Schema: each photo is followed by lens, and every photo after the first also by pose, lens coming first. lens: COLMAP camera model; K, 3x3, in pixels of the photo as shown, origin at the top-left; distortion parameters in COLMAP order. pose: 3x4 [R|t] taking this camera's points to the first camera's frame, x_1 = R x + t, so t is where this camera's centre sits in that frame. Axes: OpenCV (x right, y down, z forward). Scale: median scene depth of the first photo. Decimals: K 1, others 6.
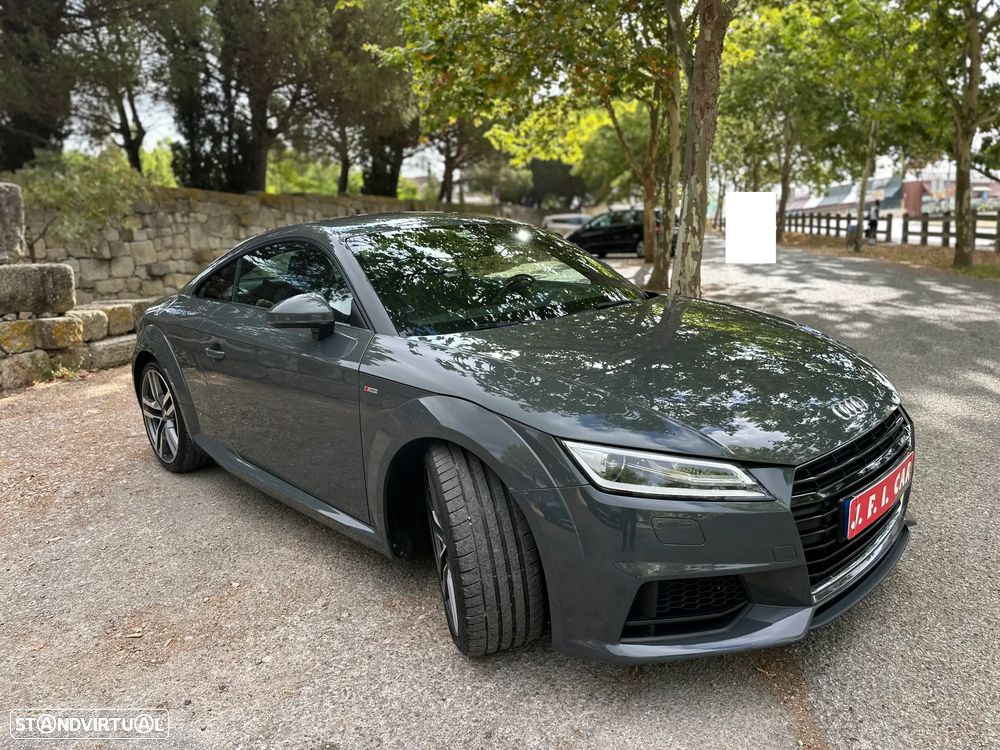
lens RADIAL K [[706.4, 0, 496.8], [0, 706.4, 379.9], [0, 0, 1]] dist [0.075149, -0.103017]
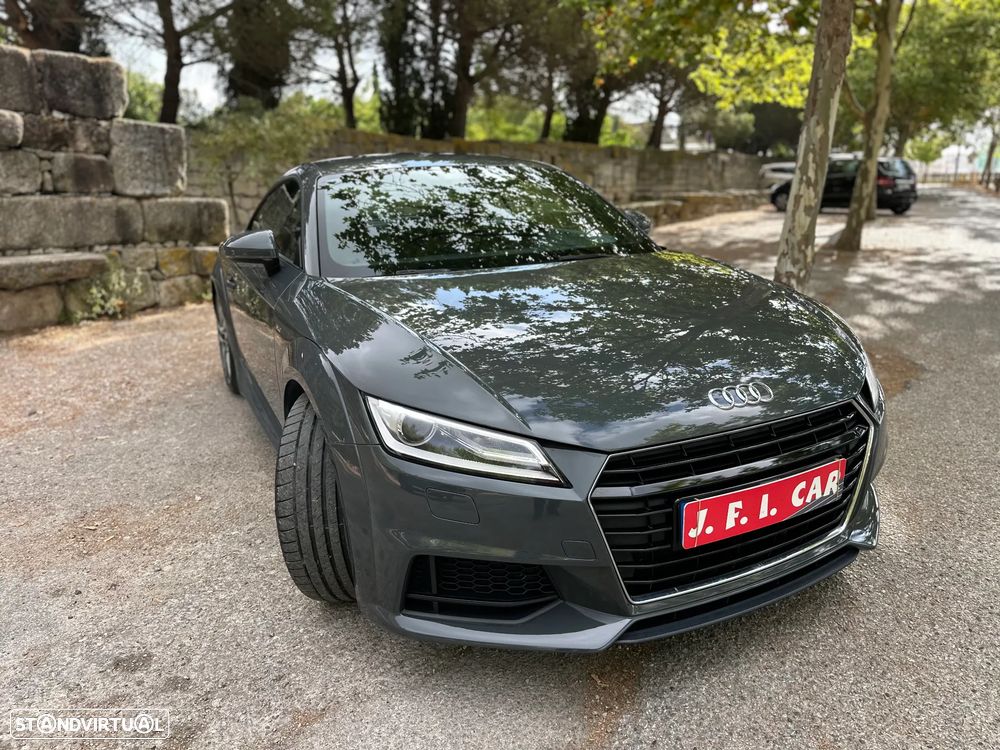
lens RADIAL K [[708.8, 0, 500.0], [0, 708.8, 375.0], [0, 0, 1]] dist [0.039282, -0.051732]
pose [[0.954288, 0.100322, -0.281549, 0.060474], [-0.082727, 0.993841, 0.073731, -0.002973], [0.287211, -0.047069, 0.956710, 0.017403]]
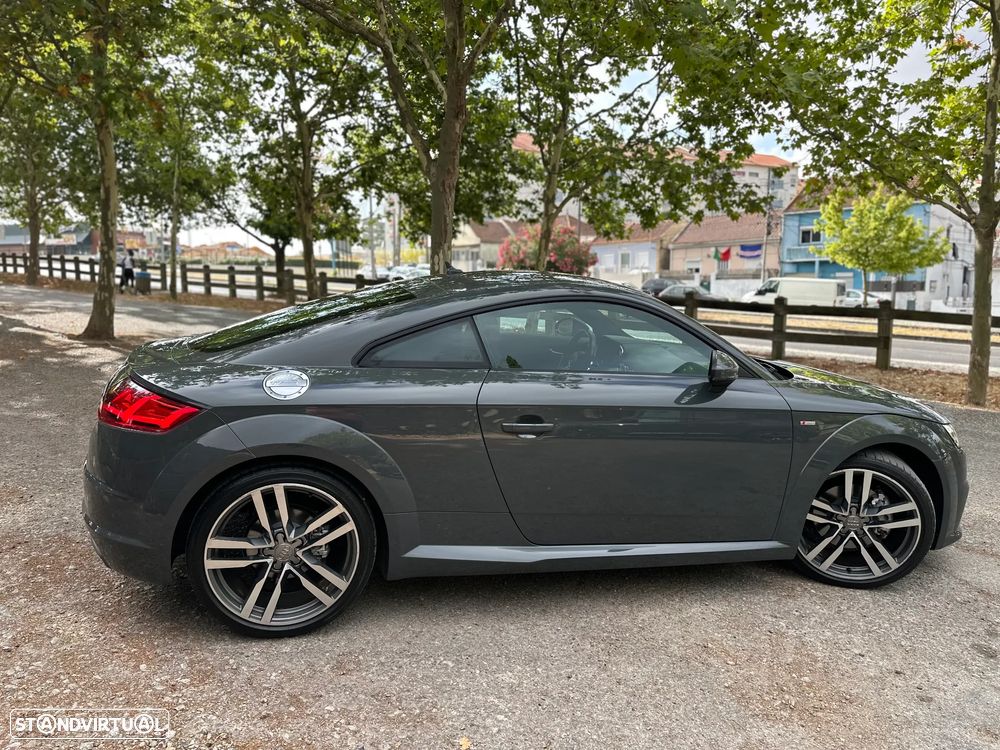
lens RADIAL K [[698.1, 0, 500.4], [0, 698.1, 394.0], [0, 0, 1]] dist [0.119425, -0.175700]
pose [[0.471912, -0.088488, 0.877194, -0.223917], [0.124444, 0.991675, 0.033089, -0.021125], [-0.872819, 0.093546, 0.478995, 0.121988]]
